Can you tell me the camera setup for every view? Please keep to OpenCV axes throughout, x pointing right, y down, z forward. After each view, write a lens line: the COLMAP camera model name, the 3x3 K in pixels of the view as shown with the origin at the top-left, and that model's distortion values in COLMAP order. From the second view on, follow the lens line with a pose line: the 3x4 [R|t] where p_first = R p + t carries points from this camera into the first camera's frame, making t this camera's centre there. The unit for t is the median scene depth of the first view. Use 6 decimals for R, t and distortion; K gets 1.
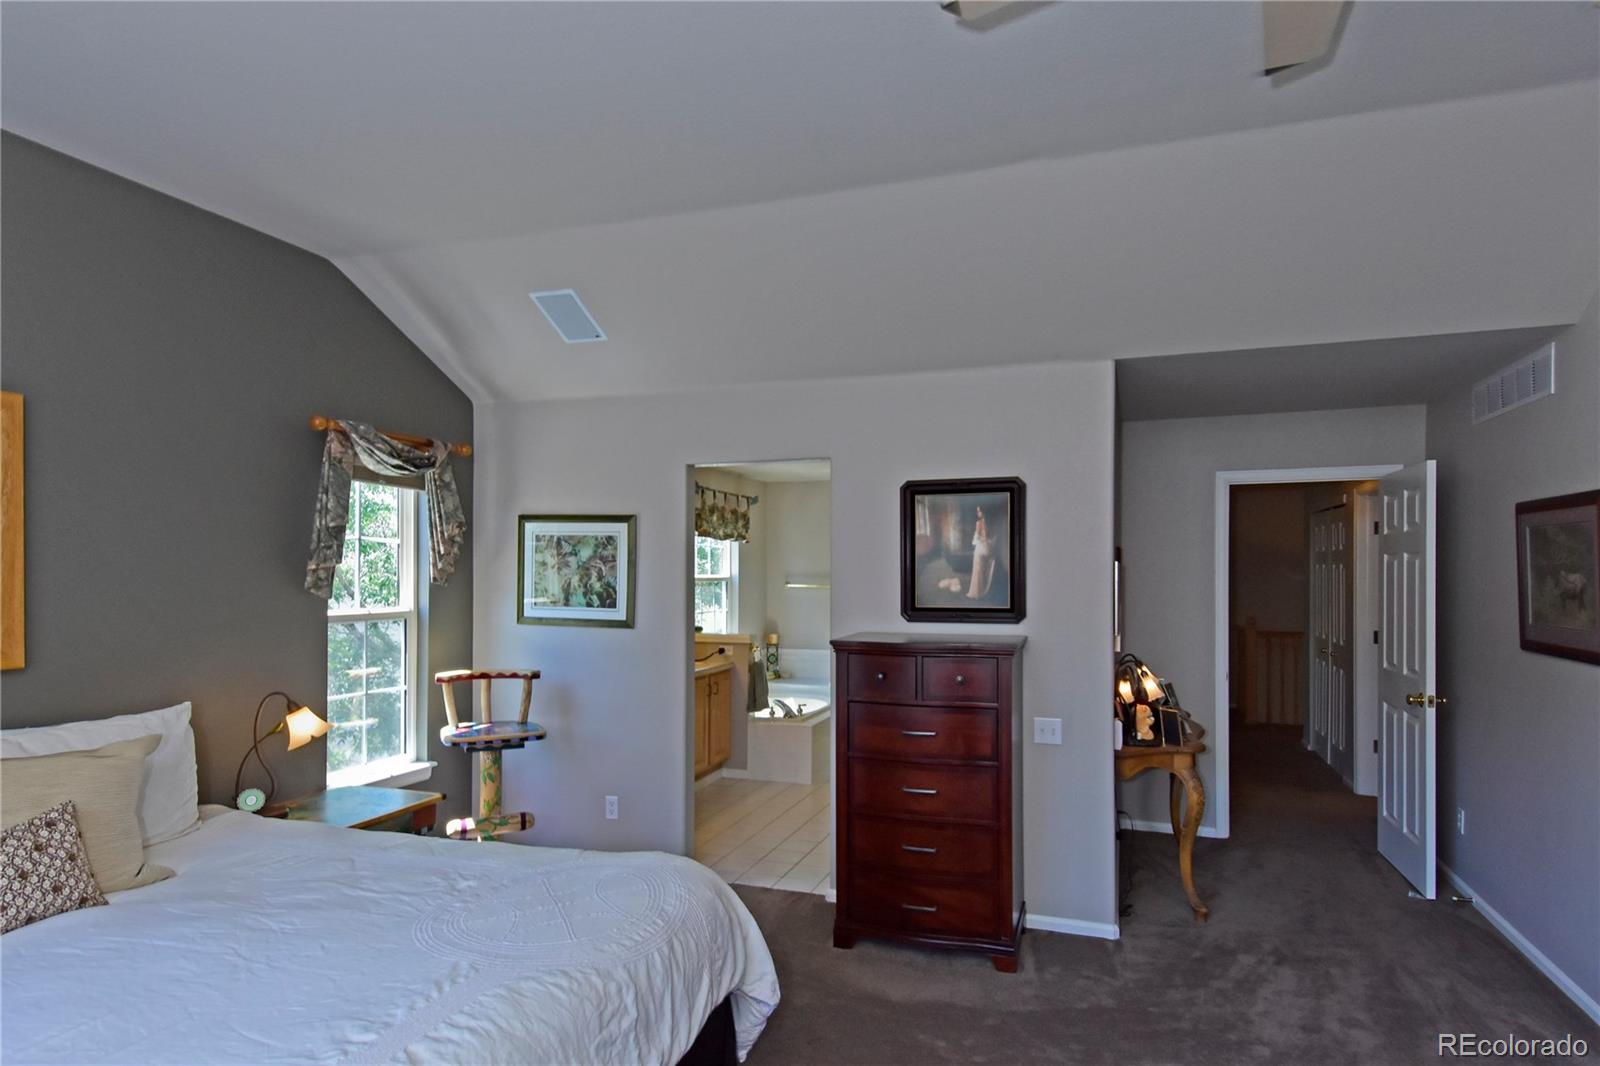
lens RADIAL K [[906.5, 0, 806.3], [0, 906.5, 569.2], [0, 0, 1]] dist [-0.006267, -0.002679]
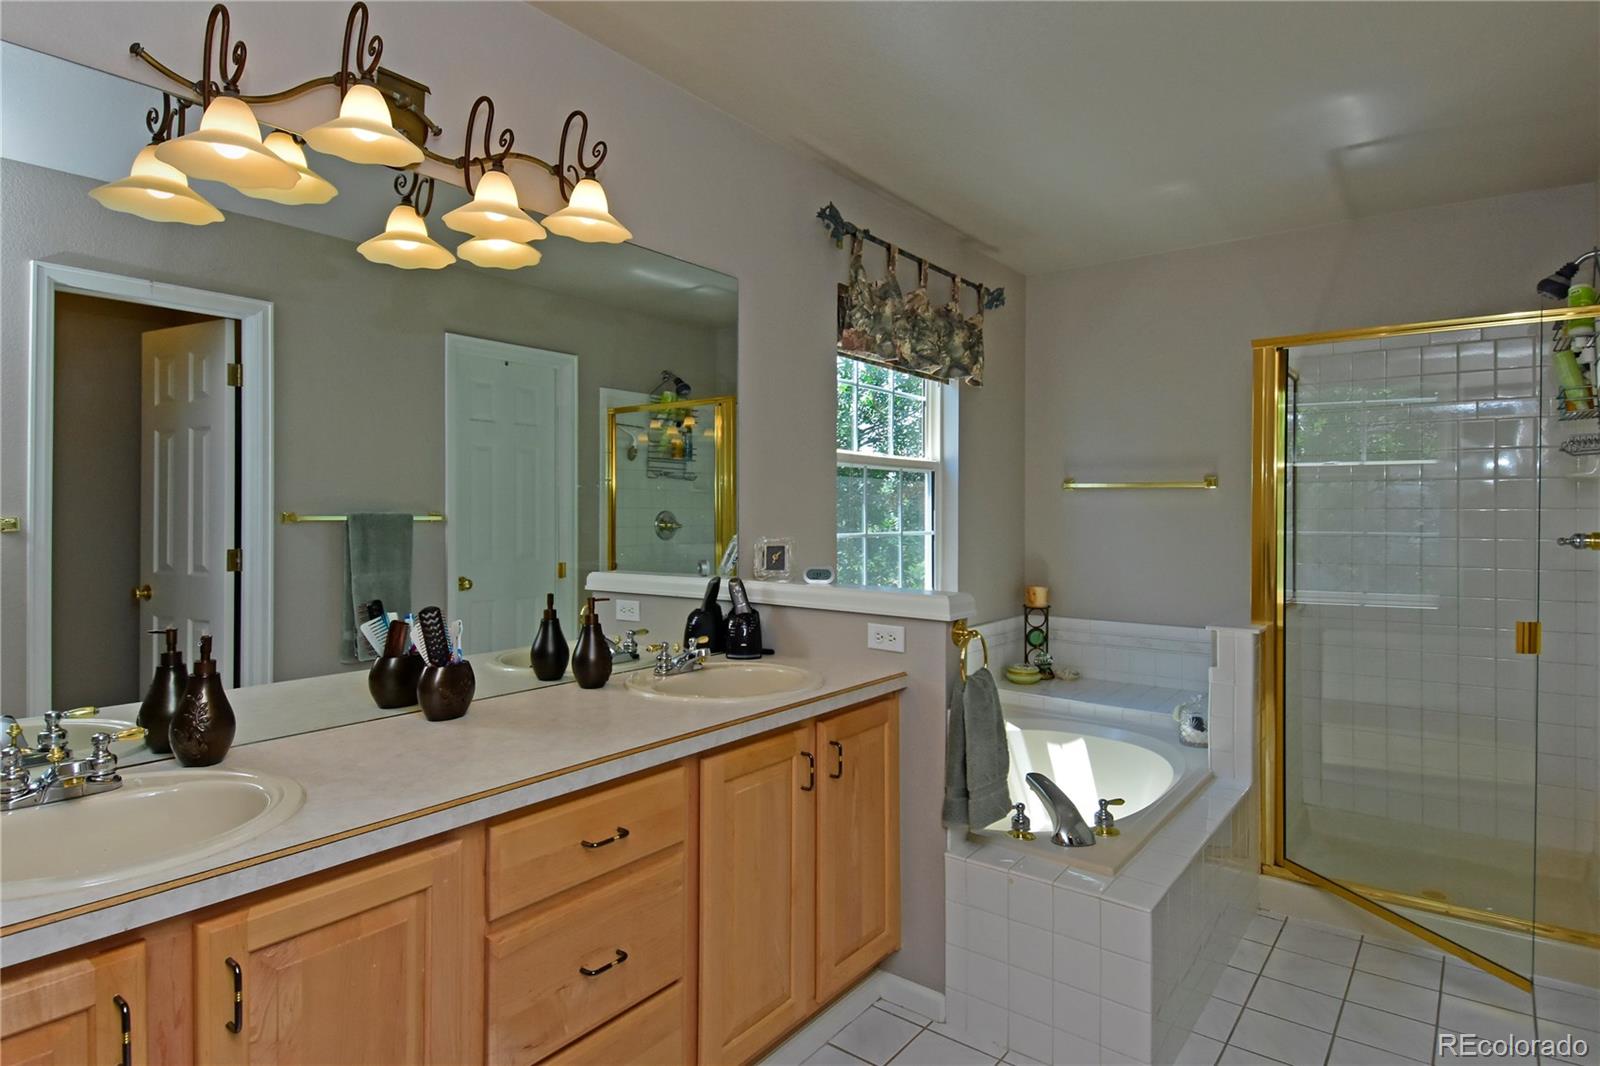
lens RADIAL K [[831.3, 0, 805.7], [0, 831.3, 523.7], [0, 0, 1]] dist [0.013532, -0.011919]
pose [[0.945409, 0.000215, -0.325886, -0.009982], [0.001774, 0.999982, 0.005807, 0.038485], [0.325882, -0.006068, 0.945391, 0.585884]]
